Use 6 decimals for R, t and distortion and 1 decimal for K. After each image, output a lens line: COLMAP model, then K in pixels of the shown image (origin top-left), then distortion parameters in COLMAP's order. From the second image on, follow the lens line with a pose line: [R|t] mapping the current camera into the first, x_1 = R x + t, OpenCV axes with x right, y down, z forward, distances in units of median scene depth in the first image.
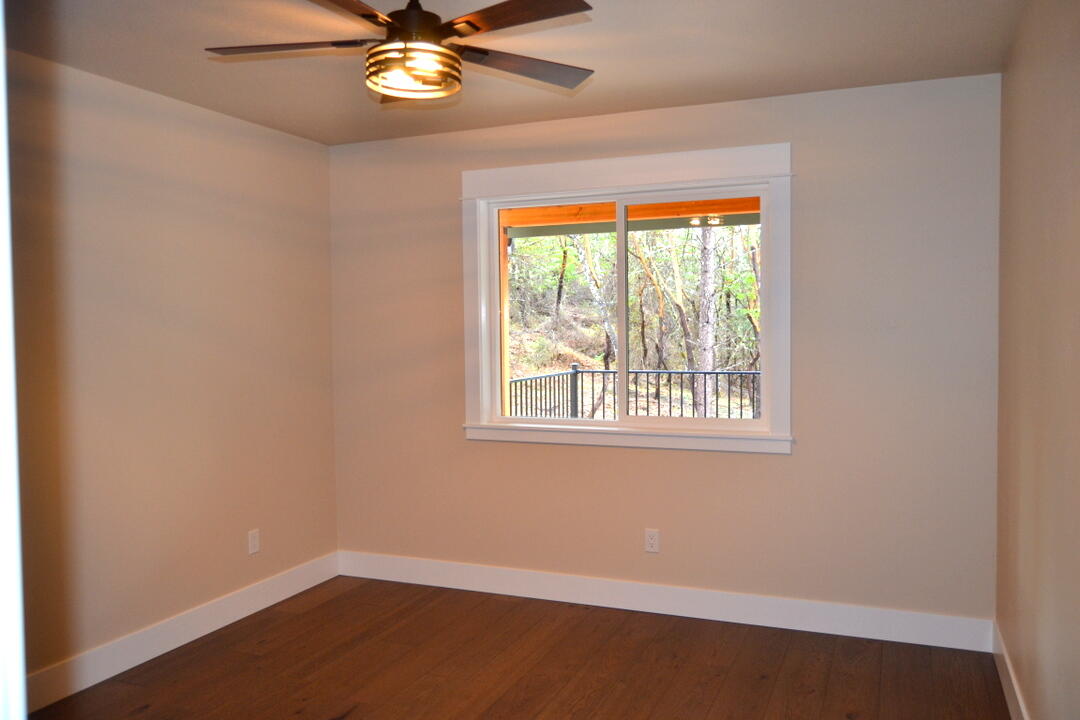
lens RADIAL K [[855.1, 0, 546.6], [0, 855.1, 357.7], [0, 0, 1]] dist [-0.016502, 0.011546]
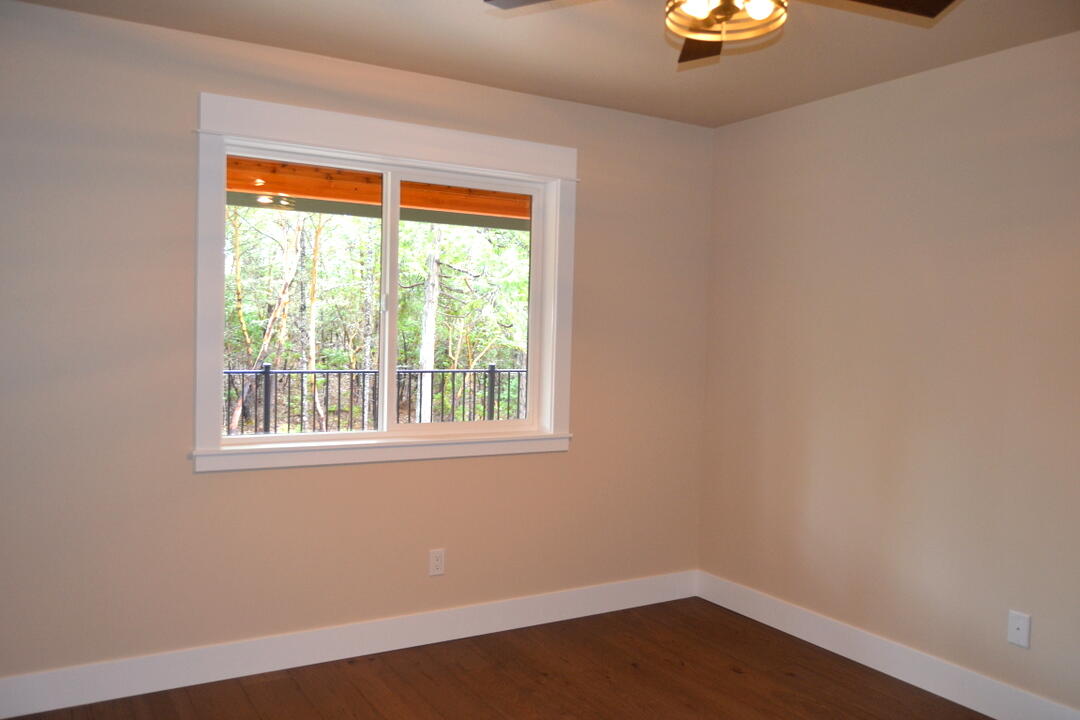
lens RADIAL K [[855.1, 0, 546.6], [0, 855.1, 357.7], [0, 0, 1]] dist [-0.016502, 0.011546]
pose [[0.607552, 0.000199, 0.794280, -0.519469], [-0.002379, 0.999996, 0.001569, -0.001102], [-0.794277, -0.002843, 0.607550, 0.371750]]
